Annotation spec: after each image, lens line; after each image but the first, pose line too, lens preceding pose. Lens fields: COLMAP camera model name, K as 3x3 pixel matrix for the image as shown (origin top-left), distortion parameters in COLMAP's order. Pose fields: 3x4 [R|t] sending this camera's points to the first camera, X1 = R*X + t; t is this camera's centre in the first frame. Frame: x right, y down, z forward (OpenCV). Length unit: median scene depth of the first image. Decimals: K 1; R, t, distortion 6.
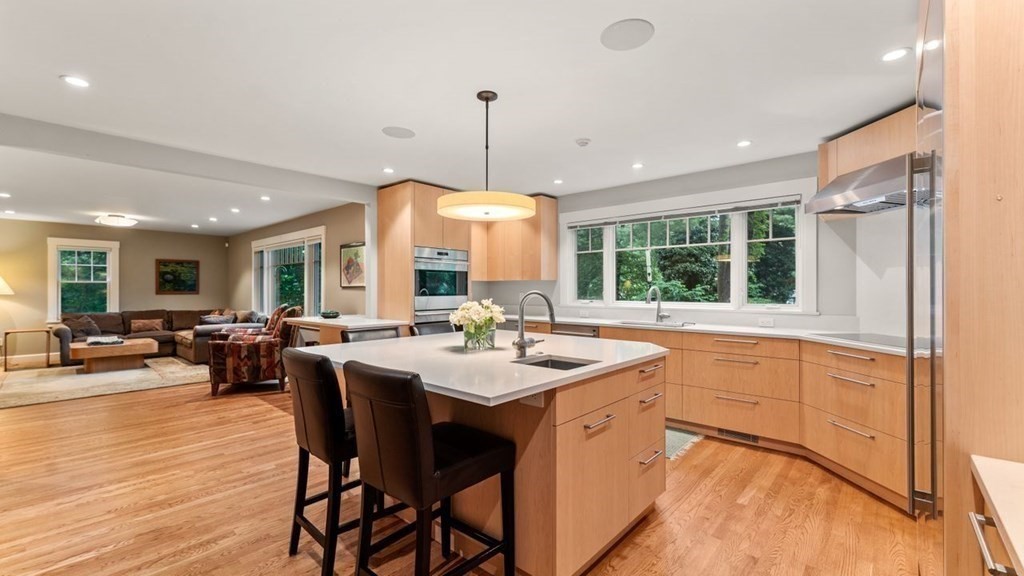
lens RADIAL K [[426.3, 0, 515.5], [0, 426.3, 288.8], [0, 0, 1]] dist [0.011000, -0.000214]
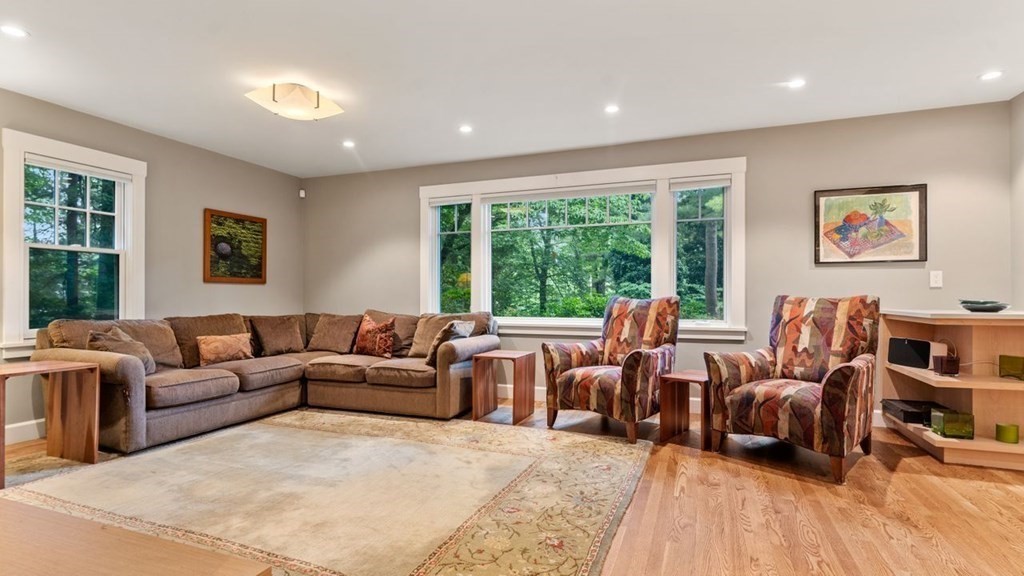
lens RADIAL K [[504.2, 0, 513.9], [0, 504.2, 295.0], [0, 0, 1]] dist [0.003241, 0.000734]
pose [[0.936278, 0.003882, 0.351238, -0.237271], [-0.002080, 0.999983, -0.005506, 0.009722], [-0.351253, 0.004424, 0.936270, 0.118978]]
